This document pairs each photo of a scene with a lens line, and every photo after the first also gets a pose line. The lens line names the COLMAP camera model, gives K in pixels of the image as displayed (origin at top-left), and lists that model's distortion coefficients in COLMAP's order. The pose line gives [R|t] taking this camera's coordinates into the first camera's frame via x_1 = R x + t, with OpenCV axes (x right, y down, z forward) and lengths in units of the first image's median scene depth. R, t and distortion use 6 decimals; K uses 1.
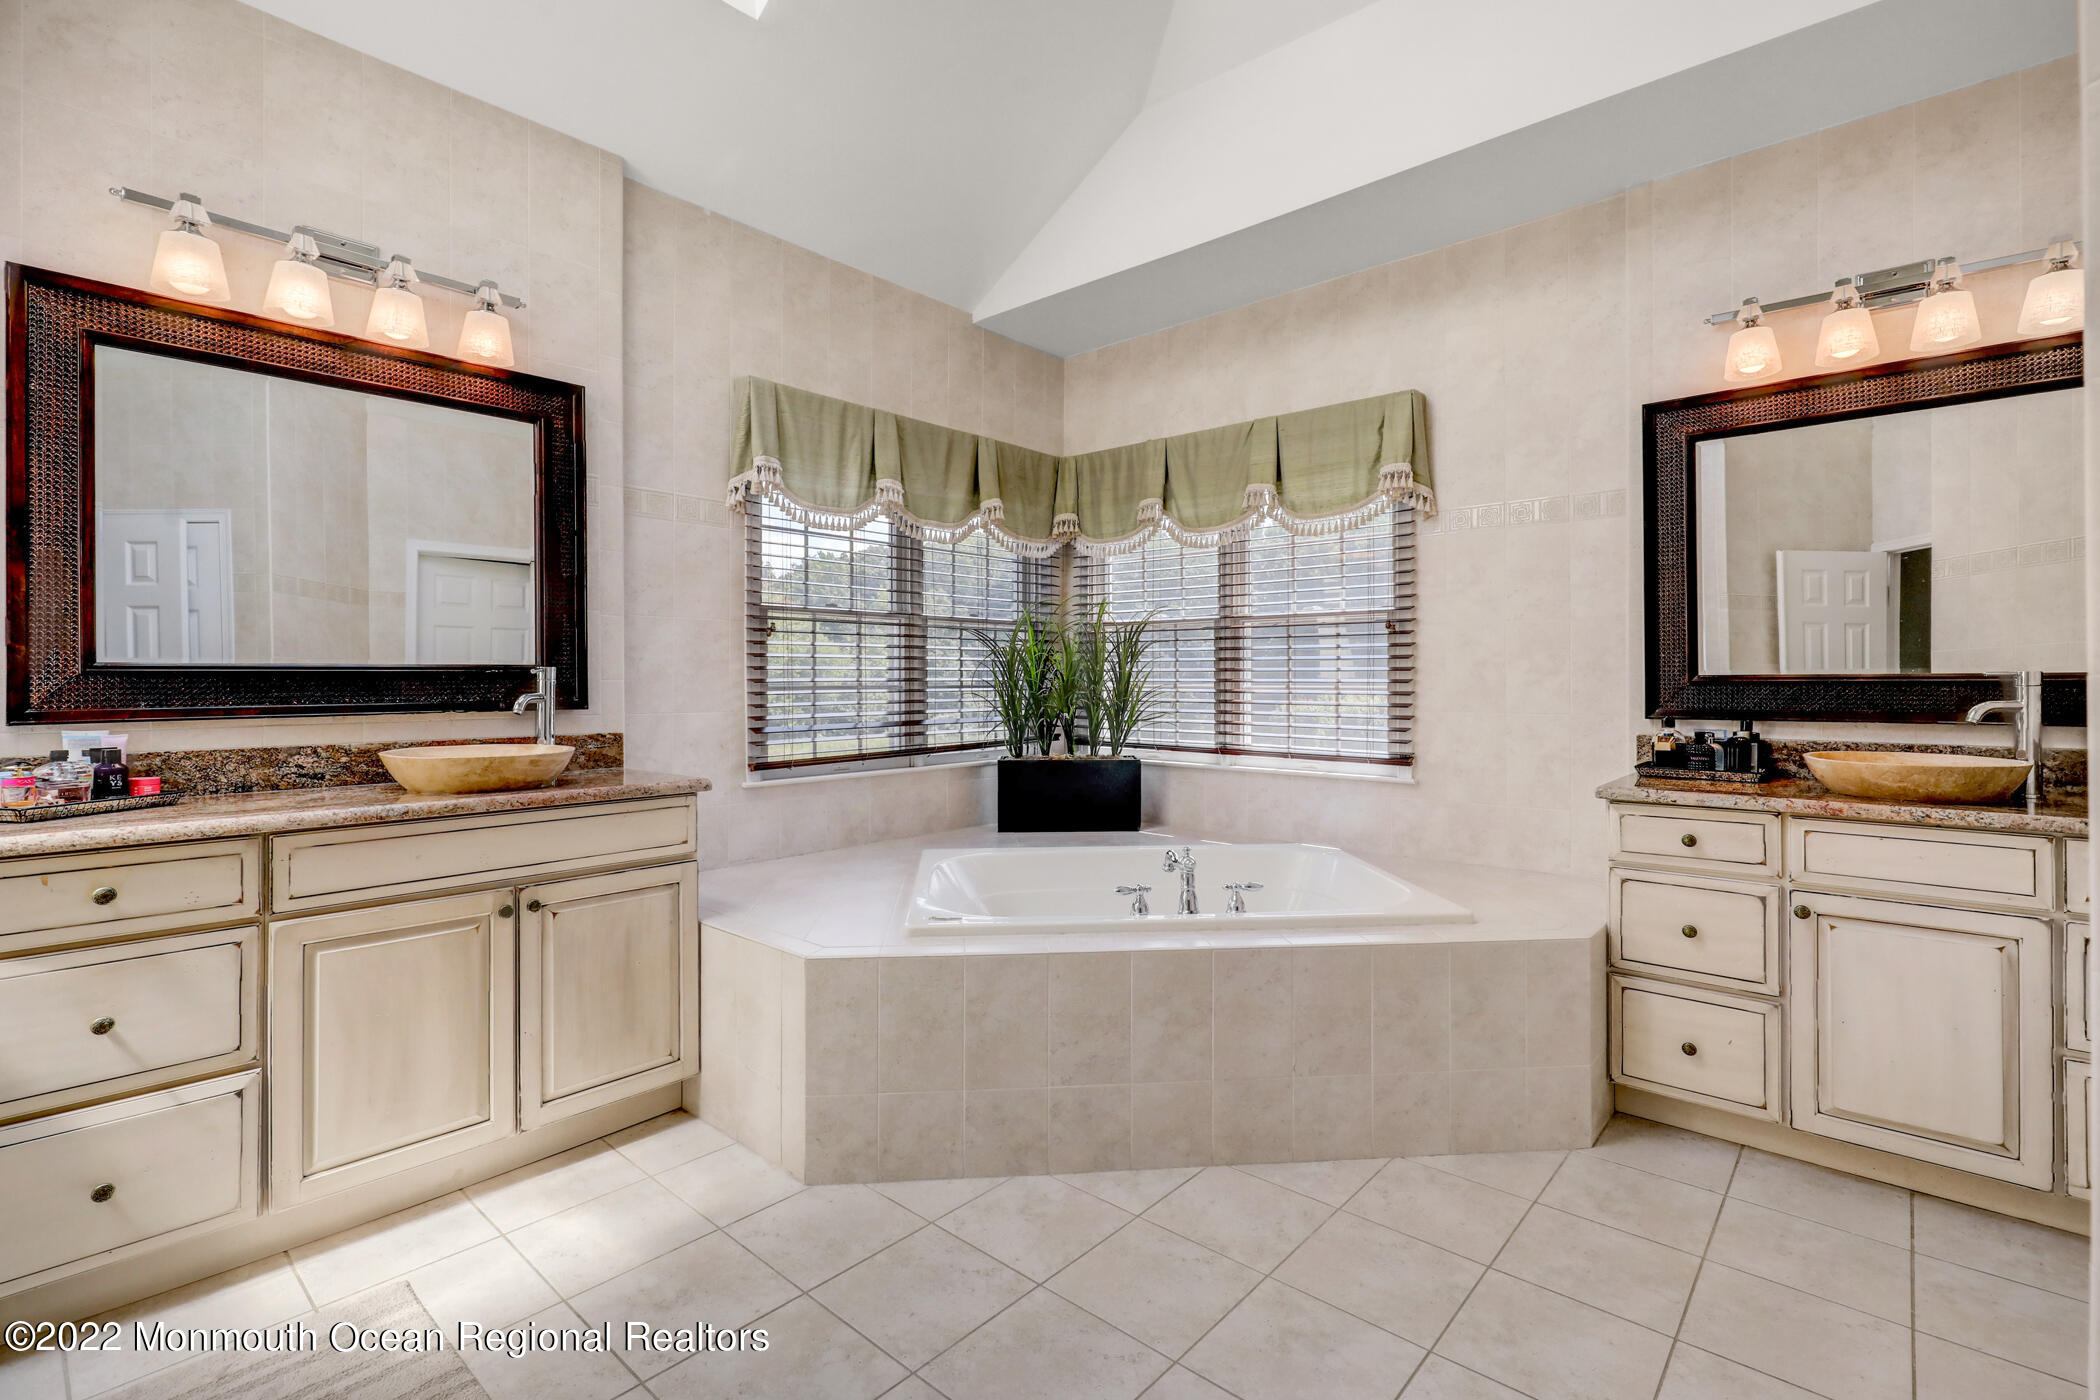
lens RADIAL K [[954.9, 0, 1059.7], [0, 954.9, 685.8], [0, 0, 1]] dist [-0.008200, -0.000143]
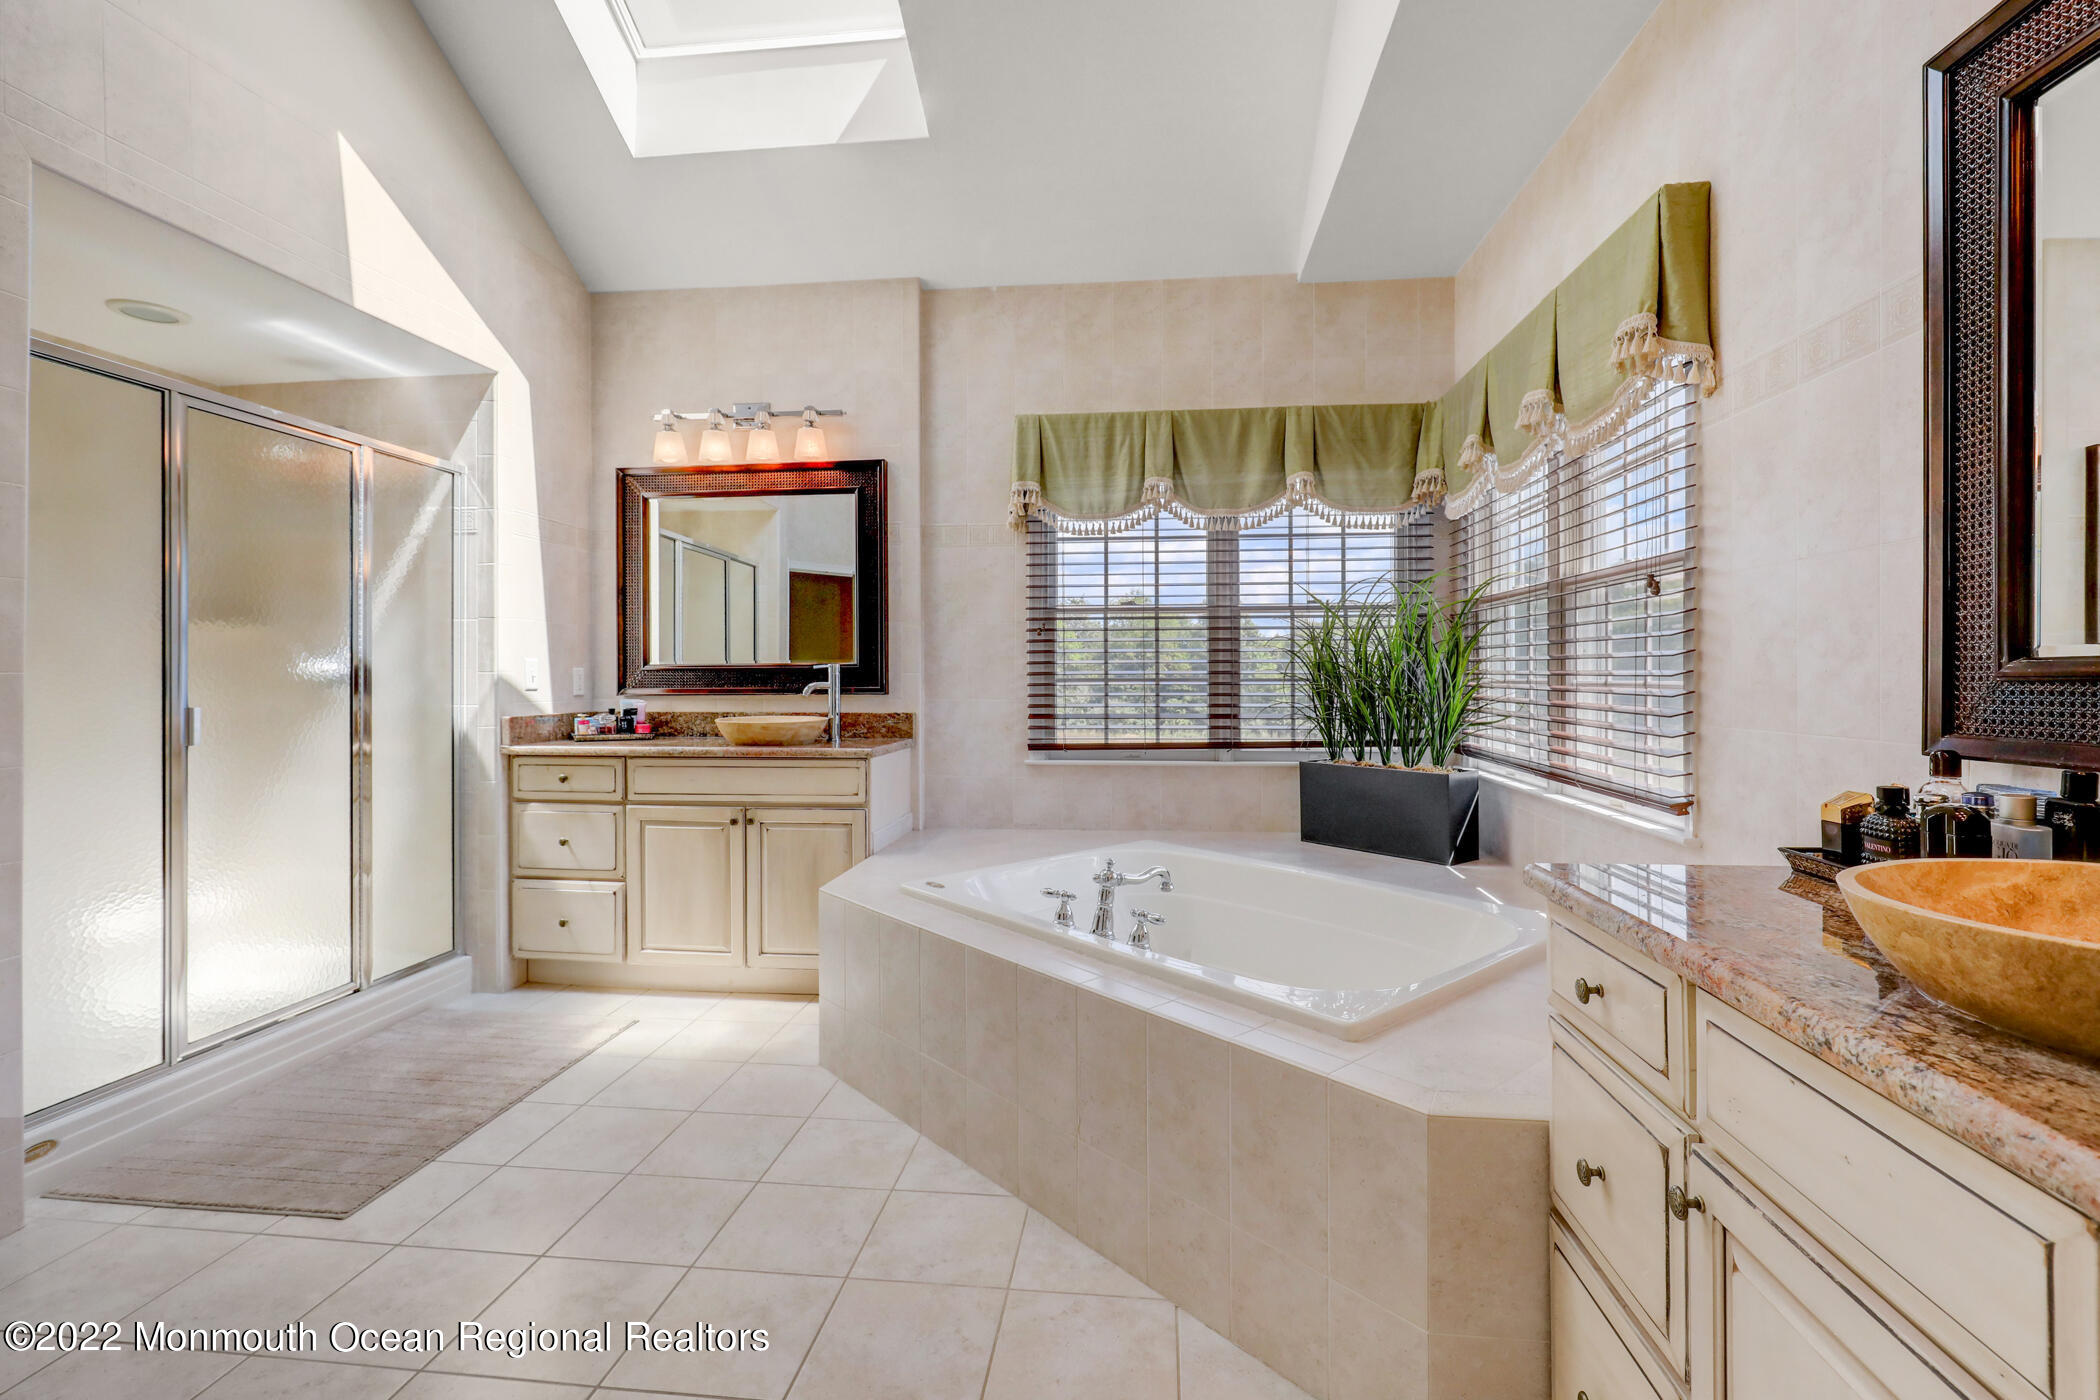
lens RADIAL K [[954.9, 0, 1055.7], [0, 954.9, 686.4], [0, 0, 1]] dist [-0.008200, -0.000143]
pose [[0.574343, 0.010742, -0.818544, 0.646952], [-0.004518, 0.999940, 0.009953, -0.001382], [0.818602, -0.002018, 0.574358, 0.345613]]
